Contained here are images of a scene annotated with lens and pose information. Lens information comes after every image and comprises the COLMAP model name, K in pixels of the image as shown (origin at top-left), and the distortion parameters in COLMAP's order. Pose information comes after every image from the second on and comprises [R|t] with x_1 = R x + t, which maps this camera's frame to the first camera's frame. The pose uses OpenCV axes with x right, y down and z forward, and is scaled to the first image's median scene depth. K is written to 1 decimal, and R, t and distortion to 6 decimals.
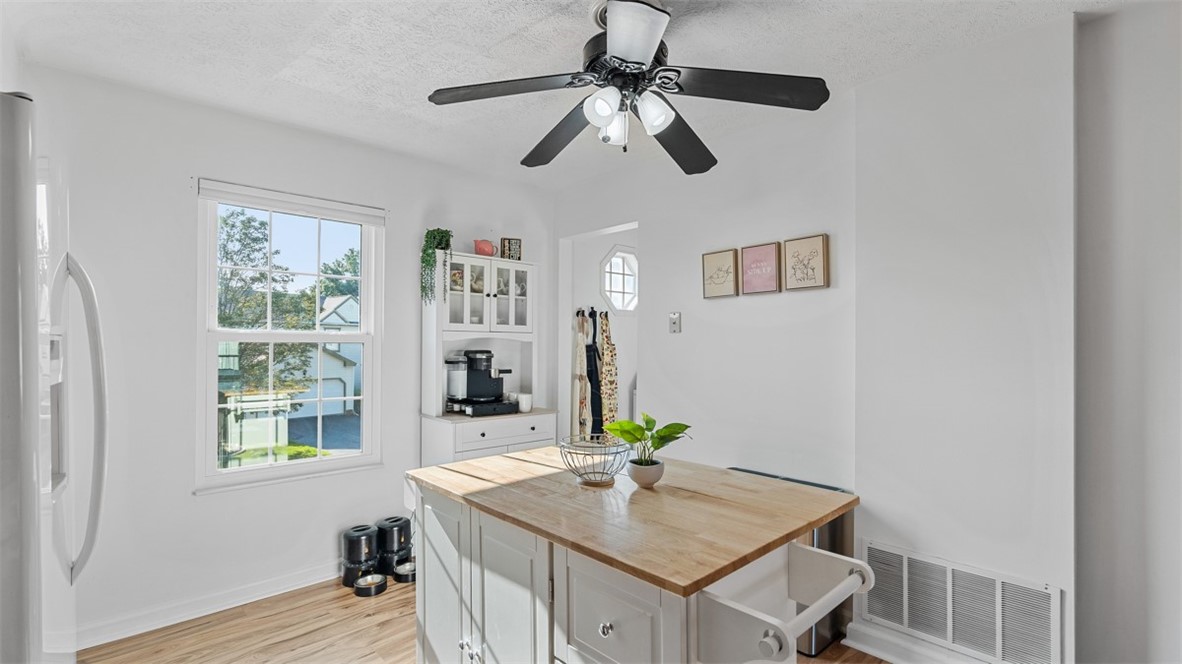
lens RADIAL K [[539.1, 0, 591.7], [0, 539.1, 346.0], [0, 0, 1]] dist [0.000244, 0.000044]
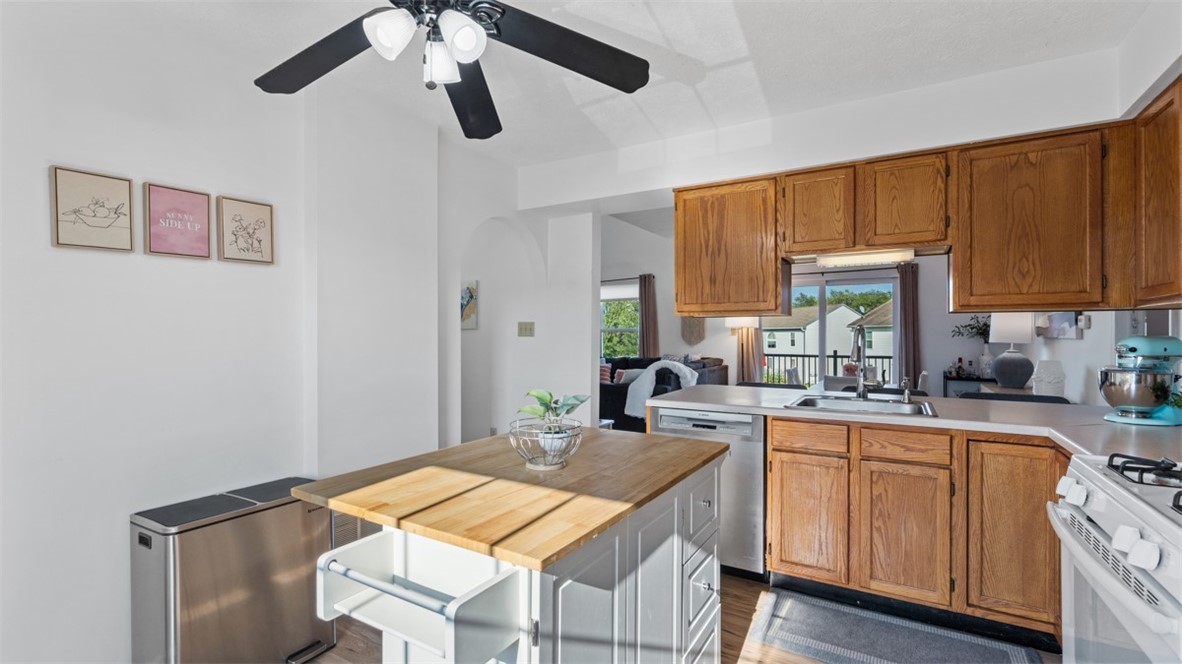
lens RADIAL K [[533.6, 0, 589.2], [0, 533.6, 333.7], [0, 0, 1]] dist [-0.000484, 0.001739]
pose [[-0.272521, -0.005946, 0.962132, -0.480498], [-0.000159, 0.999981, 0.006135, 0.002393], [-0.962150, 0.001519, -0.272516, 0.604022]]
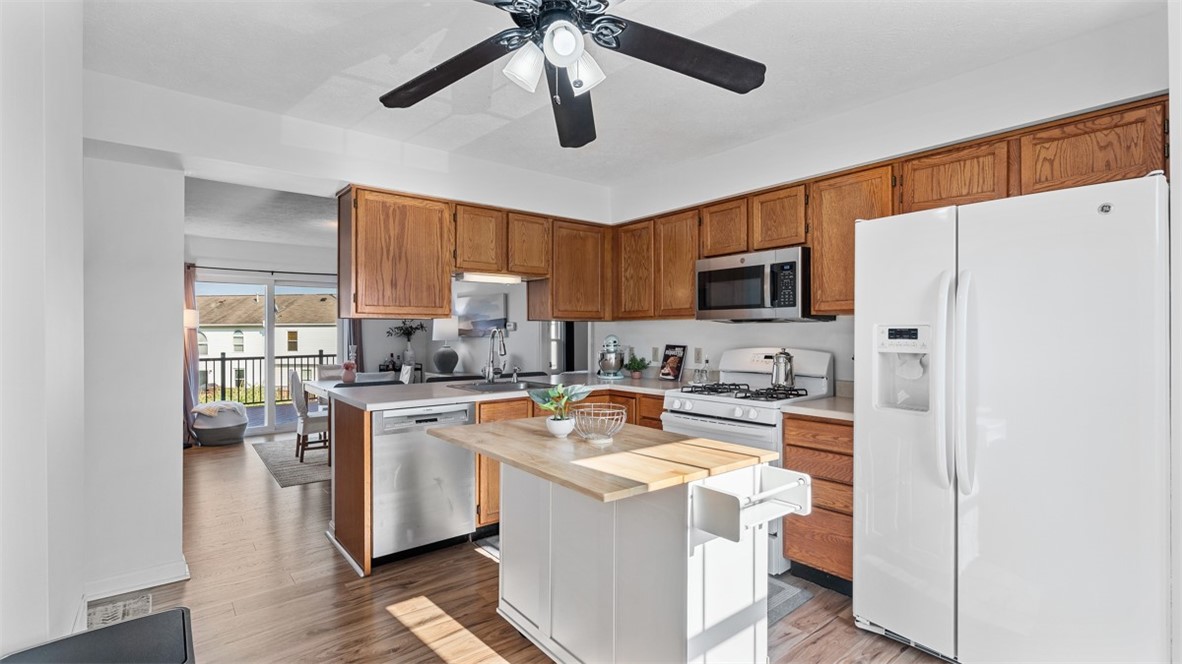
lens RADIAL K [[533.6, 0, 589.2], [0, 533.6, 333.7], [0, 0, 1]] dist [-0.000484, 0.001739]
pose [[-0.997515, -0.002389, 0.070413, -0.032390], [-0.002113, 0.999990, 0.003987, 0.000592], [-0.070422, 0.003828, -0.997510, 1.124723]]
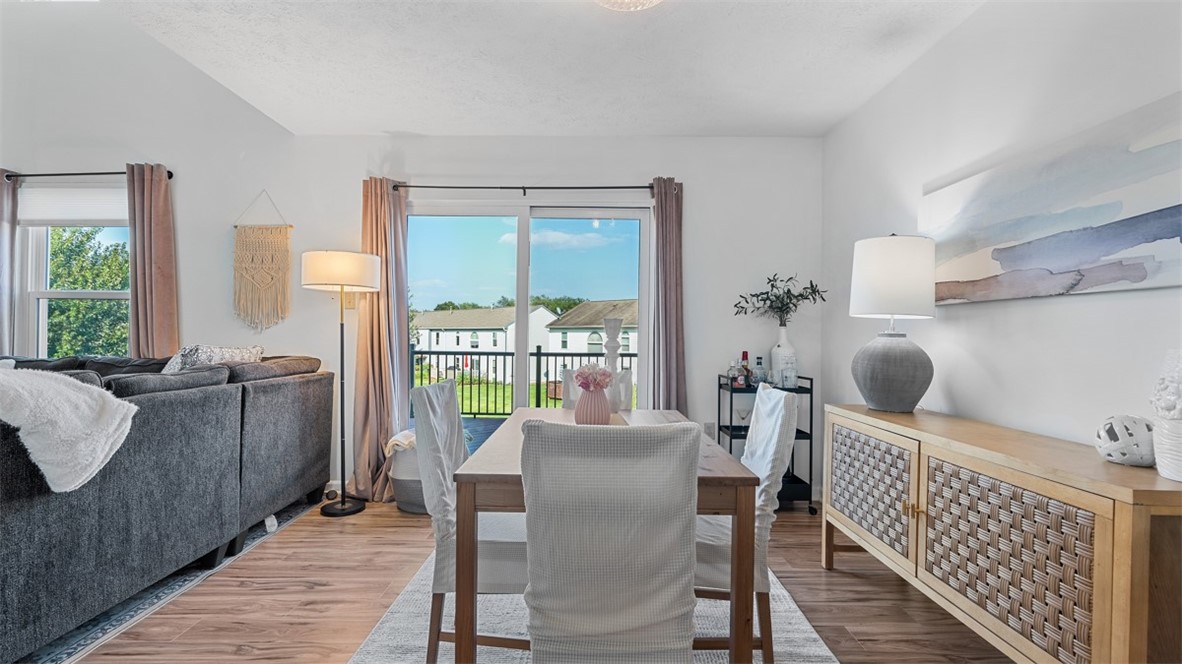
lens RADIAL K [[521.4, 0, 583.8], [0, 521.4, 332.9], [0, 0, 1]] dist [-0.000590, -0.000617]
pose [[-0.720103, -0.007842, 0.693823, 0.526392], [-0.013940, 0.999898, -0.003166, 0.071510], [-0.693727, -0.011951, -0.720139, -0.228192]]
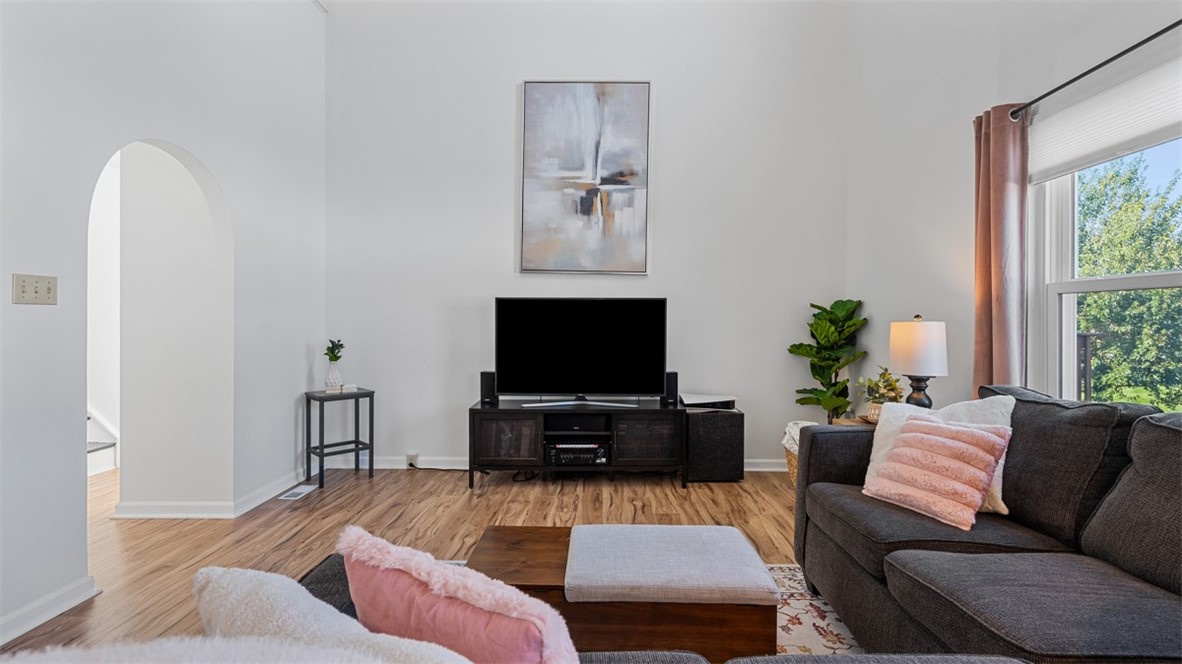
lens RADIAL K [[538.2, 0, 586.6], [0, 538.2, 321.8], [0, 0, 1]] dist [0.000418, 0.000304]
pose [[0.709677, -0.006655, 0.704496, 1.257589], [0.004494, 0.999978, 0.004919, 0.038910], [-0.704513, -0.000324, 0.709691, -0.290708]]
